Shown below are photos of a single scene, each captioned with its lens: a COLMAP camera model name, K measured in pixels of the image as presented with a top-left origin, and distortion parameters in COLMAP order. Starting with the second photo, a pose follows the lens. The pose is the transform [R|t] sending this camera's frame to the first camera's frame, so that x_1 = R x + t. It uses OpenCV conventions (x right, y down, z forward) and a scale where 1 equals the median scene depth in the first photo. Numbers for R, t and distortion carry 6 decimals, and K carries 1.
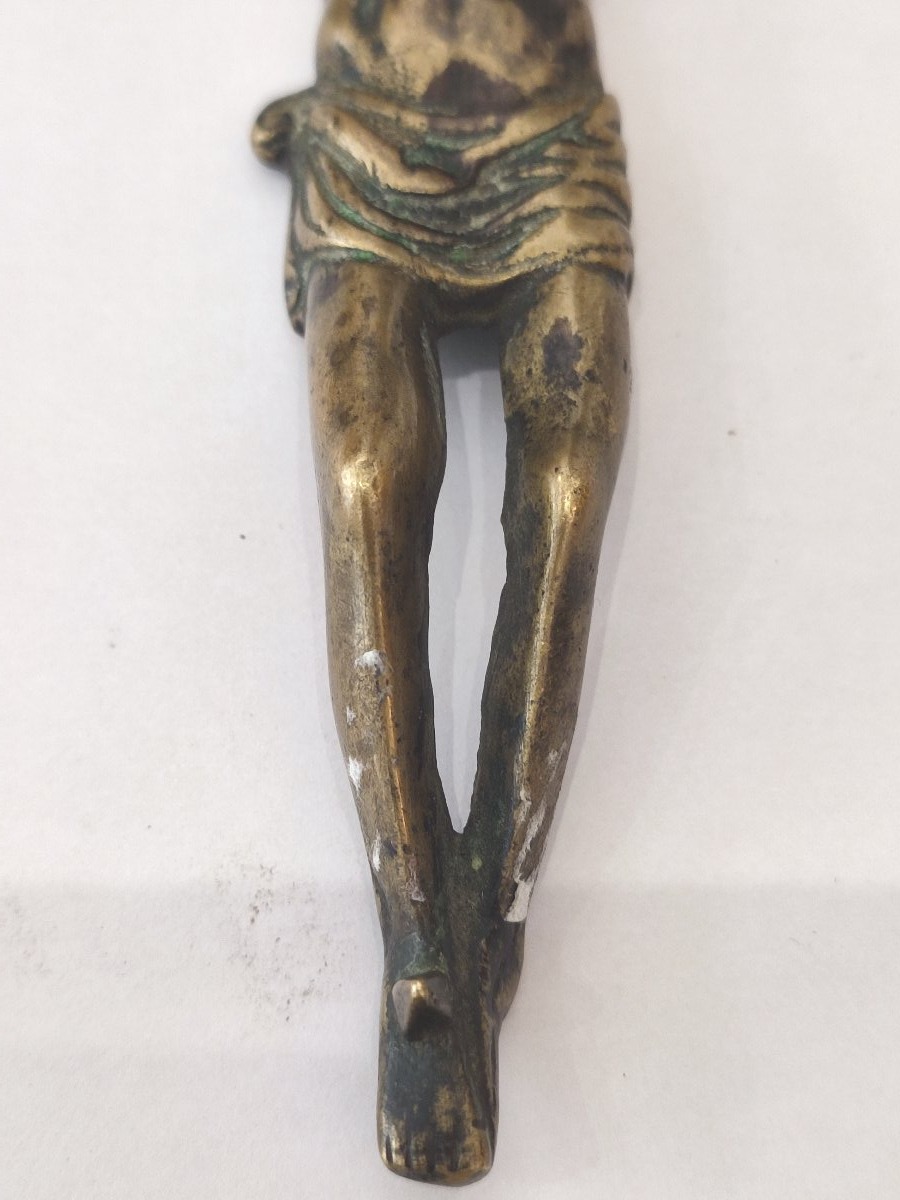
lens RADIAL K [[1852.0, 0, 450.0], [0, 1852.0, 600.0], [0, 0, 1]] dist [0.164560, -1.331777]
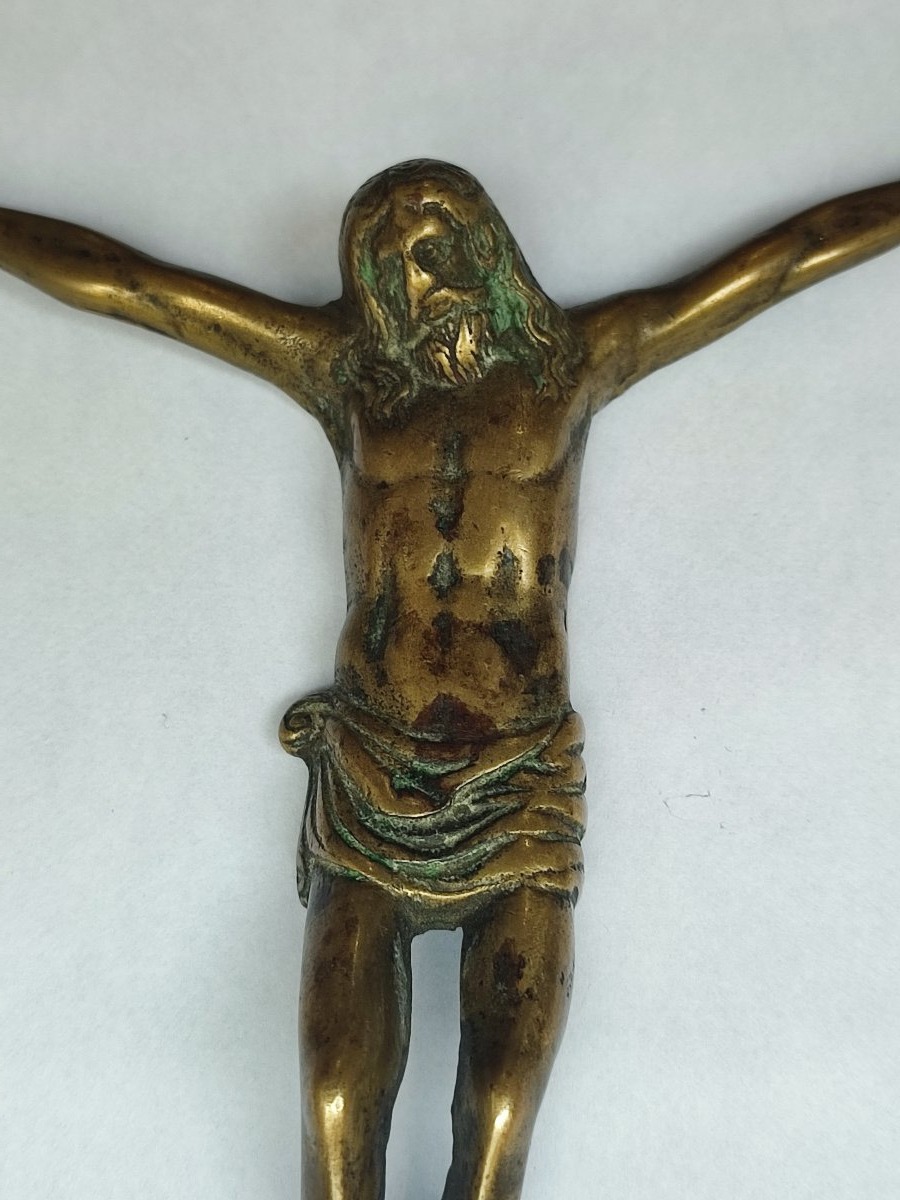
lens RADIAL K [[1852.0, 0, 450.0], [0, 1852.0, 600.0], [0, 0, 1]] dist [0.164560, -1.331777]
pose [[0.995915, 0.036158, -0.082741, 0.111055], [-0.041205, 0.997340, -0.060123, -0.290483], [0.080347, 0.063286, 0.994756, -0.221508]]
